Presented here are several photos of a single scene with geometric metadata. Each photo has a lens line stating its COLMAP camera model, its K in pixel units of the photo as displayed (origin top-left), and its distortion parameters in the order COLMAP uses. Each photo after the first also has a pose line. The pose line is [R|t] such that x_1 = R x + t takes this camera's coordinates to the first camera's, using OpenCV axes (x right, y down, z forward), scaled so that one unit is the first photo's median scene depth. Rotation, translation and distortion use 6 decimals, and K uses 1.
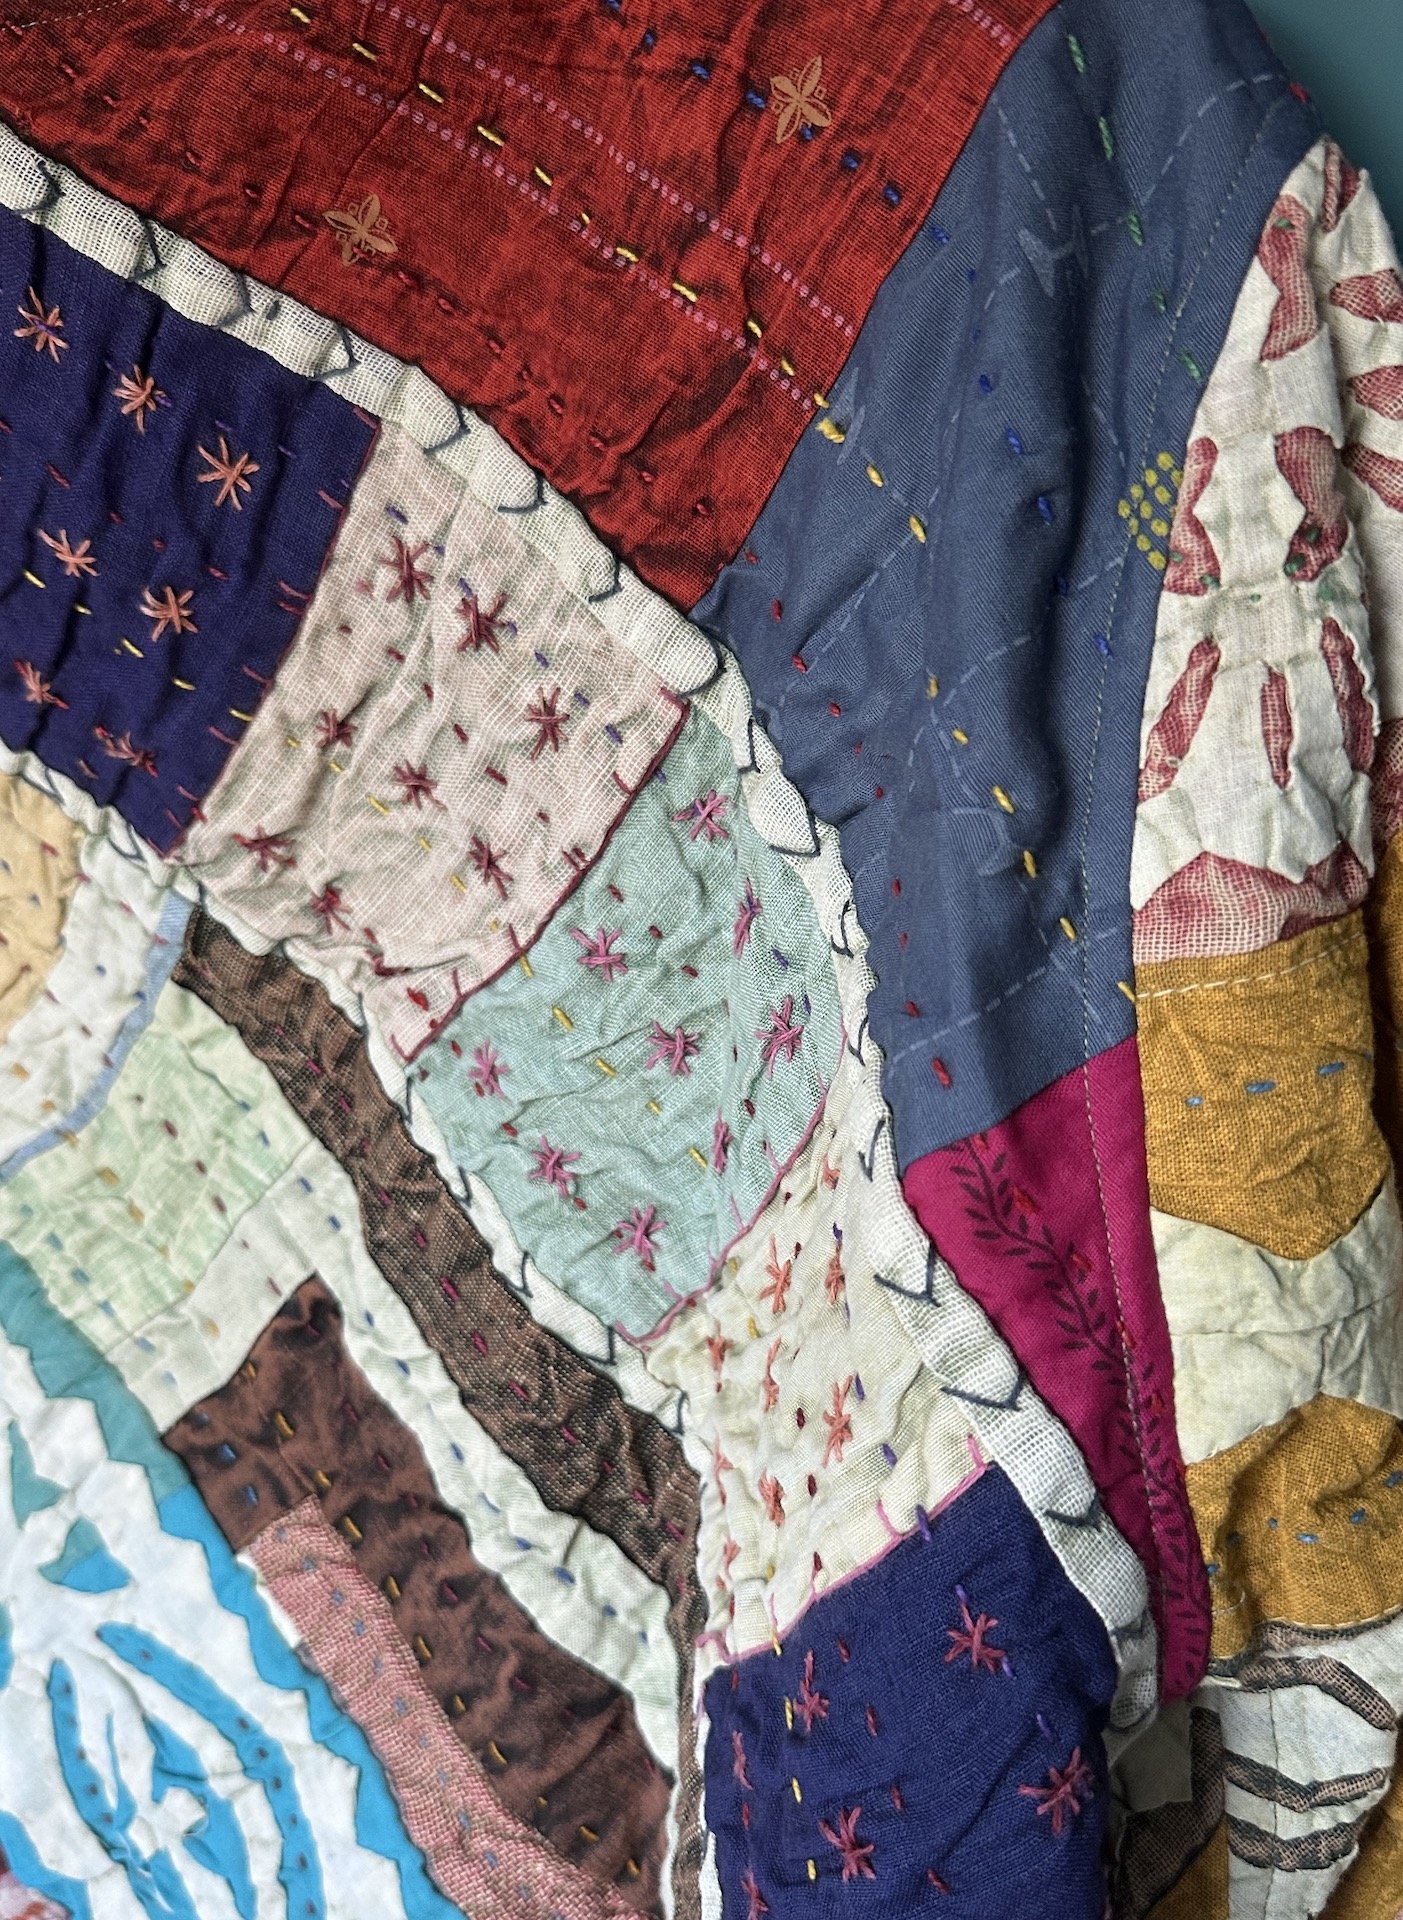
lens RADIAL K [[1802.2, 0, 701.1], [0, 1802.2, 1014.7], [0, 0, 1]] dist [0.111744, -0.301468]
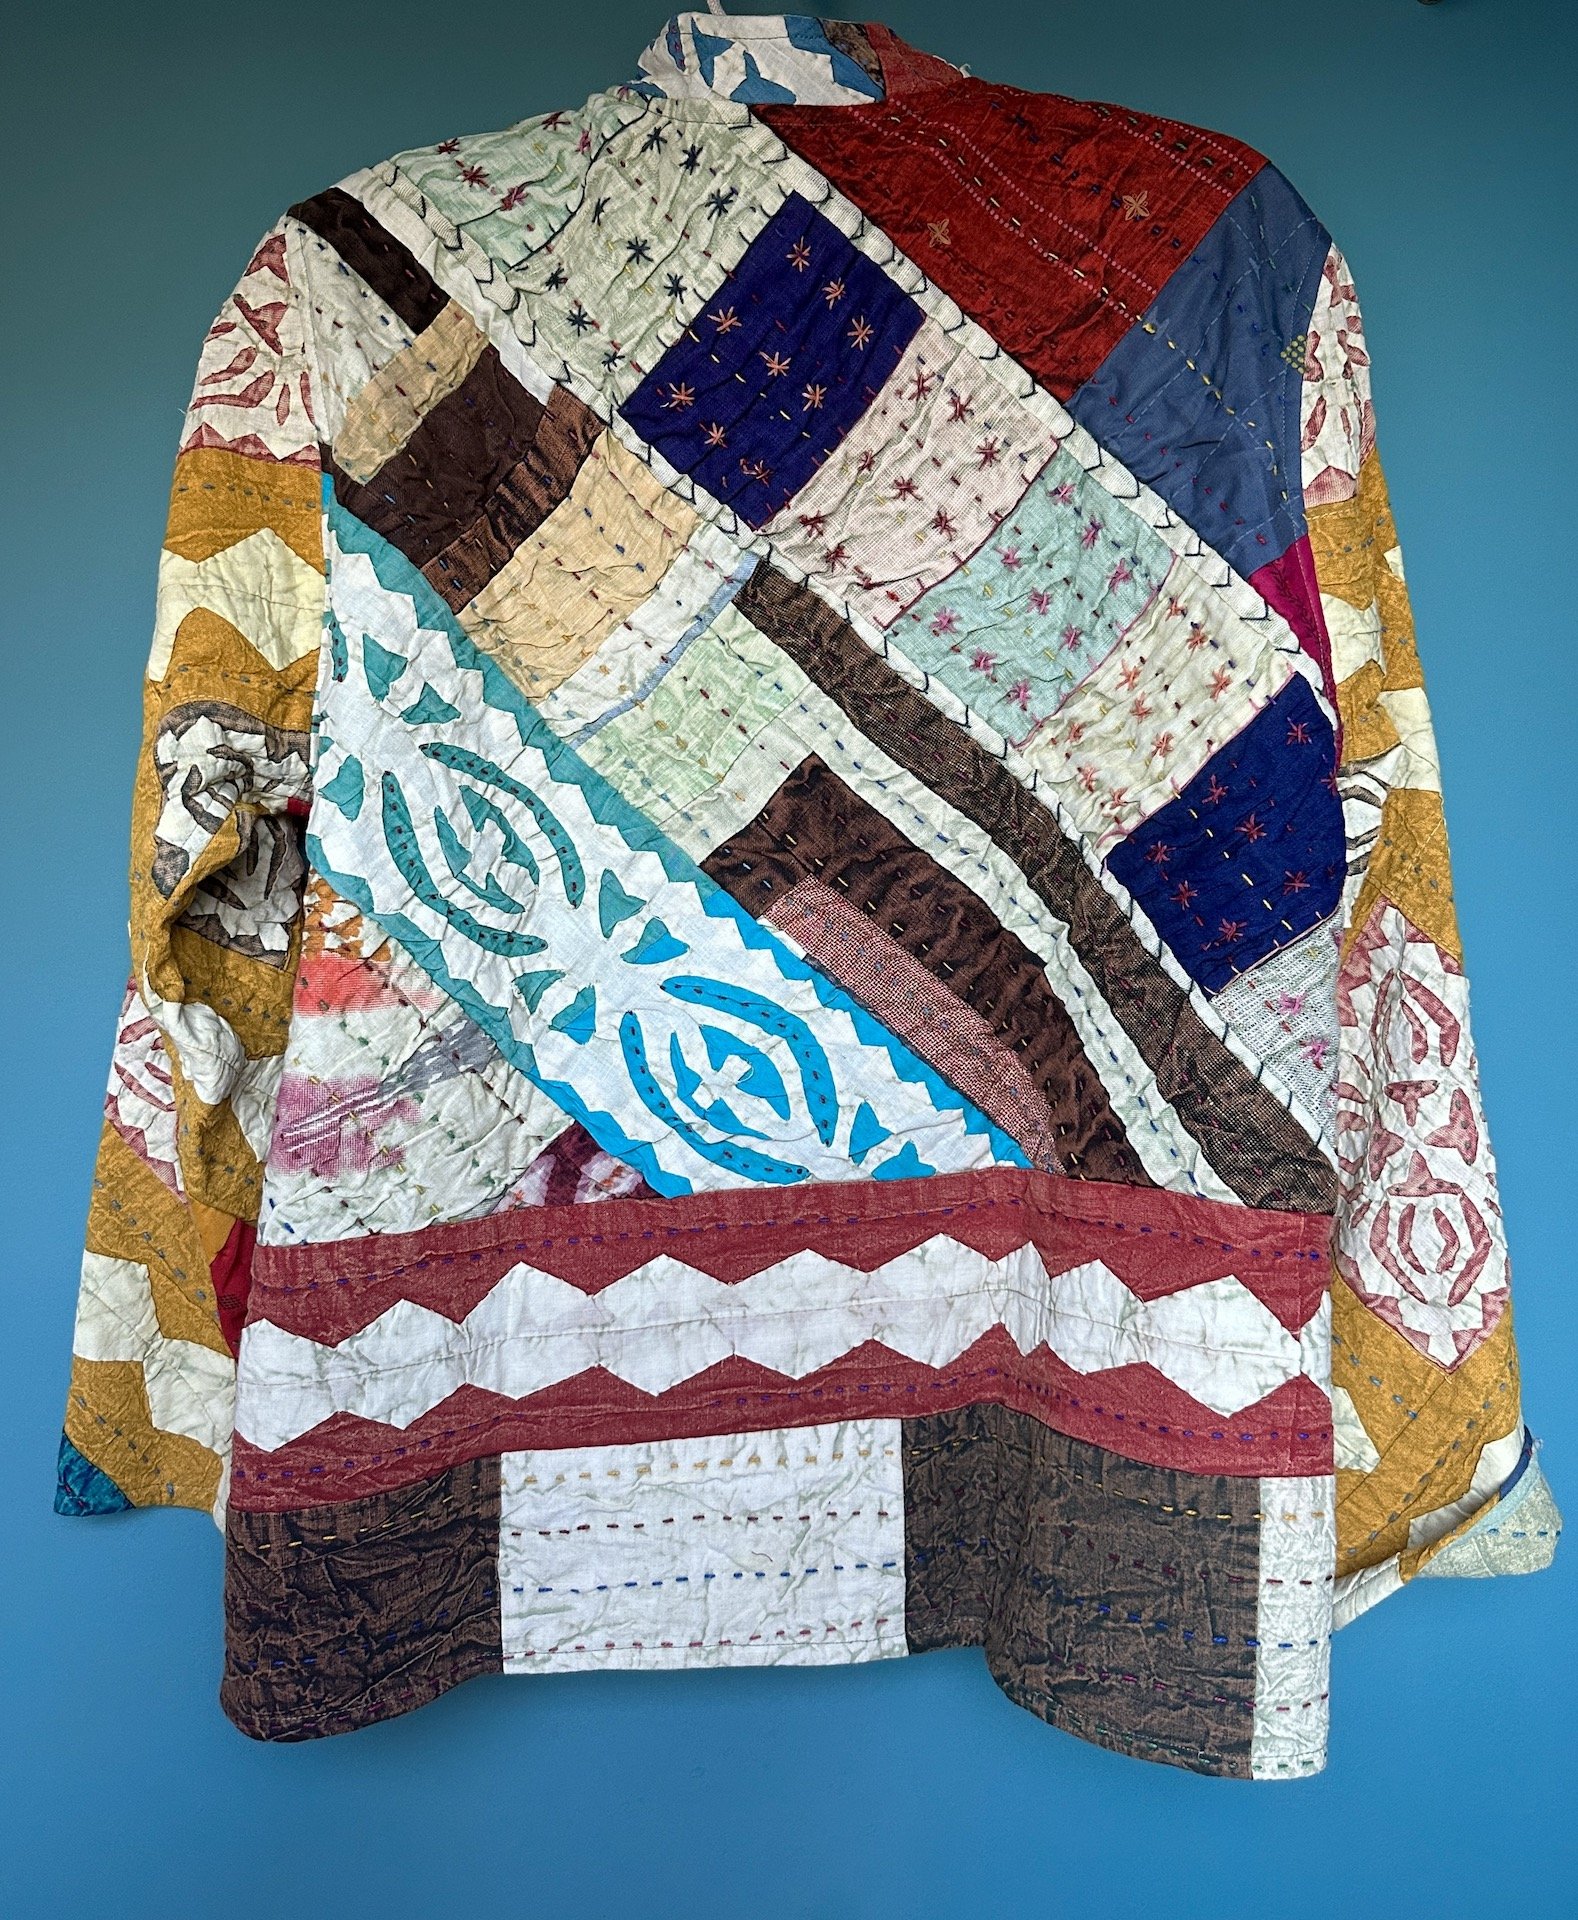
lens RADIAL K [[1679.9, 0, 824.4], [0, 1679.9, 846.8], [0, 0, 1]] dist [0.173429, -0.449652]
pose [[0.888803, -0.026625, 0.457515, -1.161137], [0.094221, 0.987601, -0.125567, 0.529688], [-0.448499, 0.154712, 0.880291, -0.648017]]
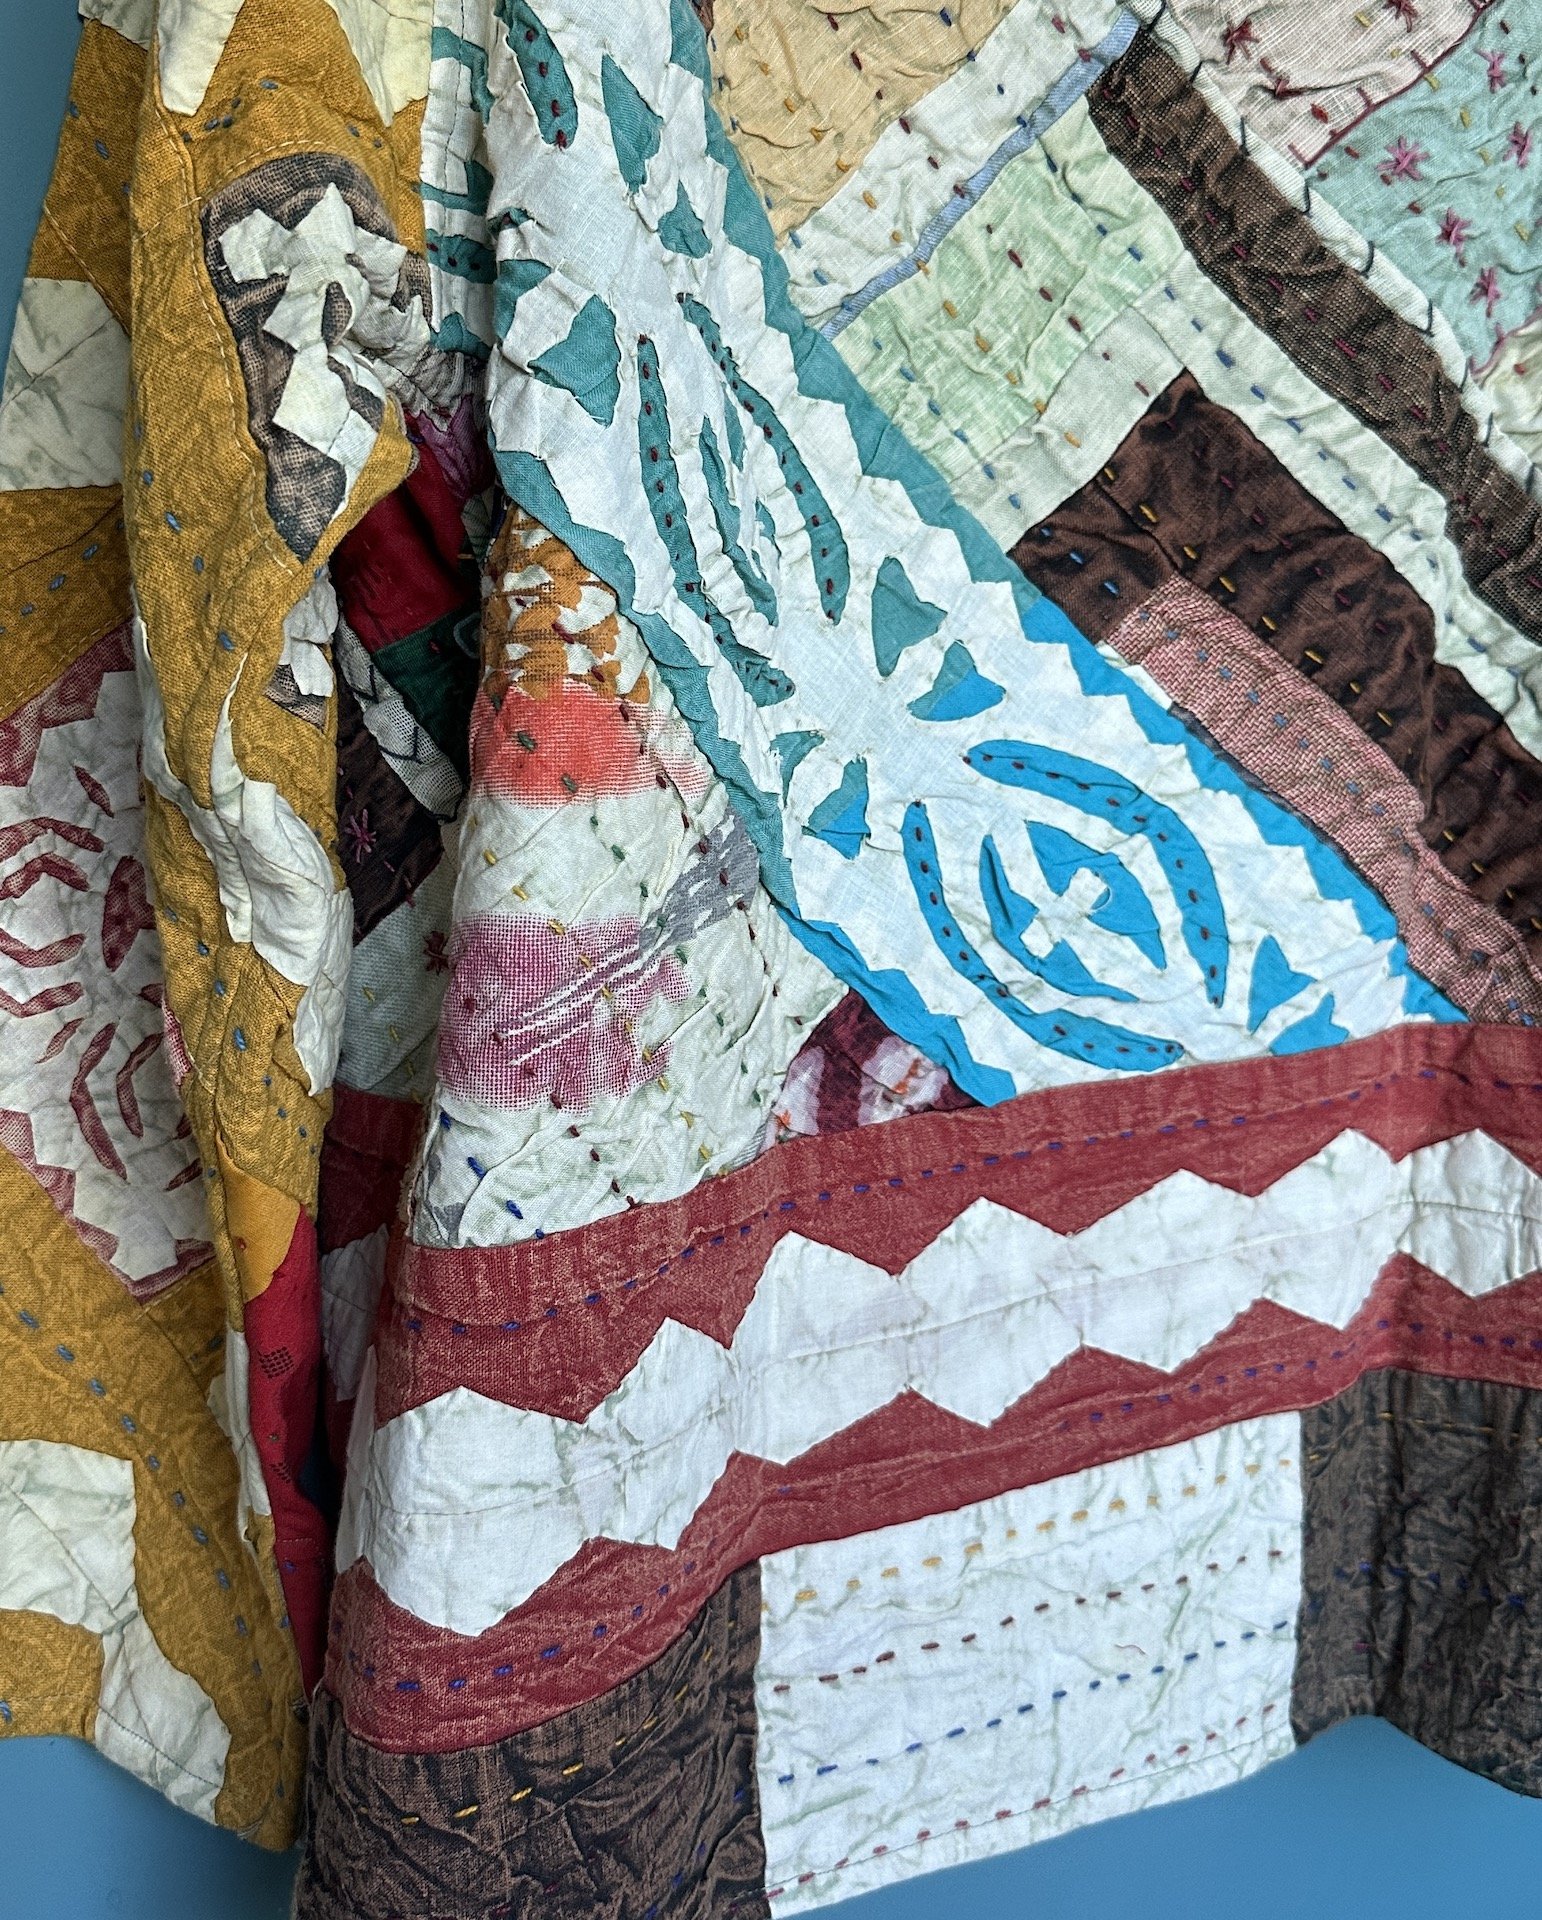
lens RADIAL K [[1969.0, 0, 773.2], [0, 1969.0, 848.0], [0, 0, 1]] dist [0.166200, -0.462559]
pose [[0.659977, -0.087923, 0.746123, -1.559258], [0.135456, 0.990779, -0.003063, 0.472089], [-0.738973, 0.103088, 0.665801, 0.416722]]
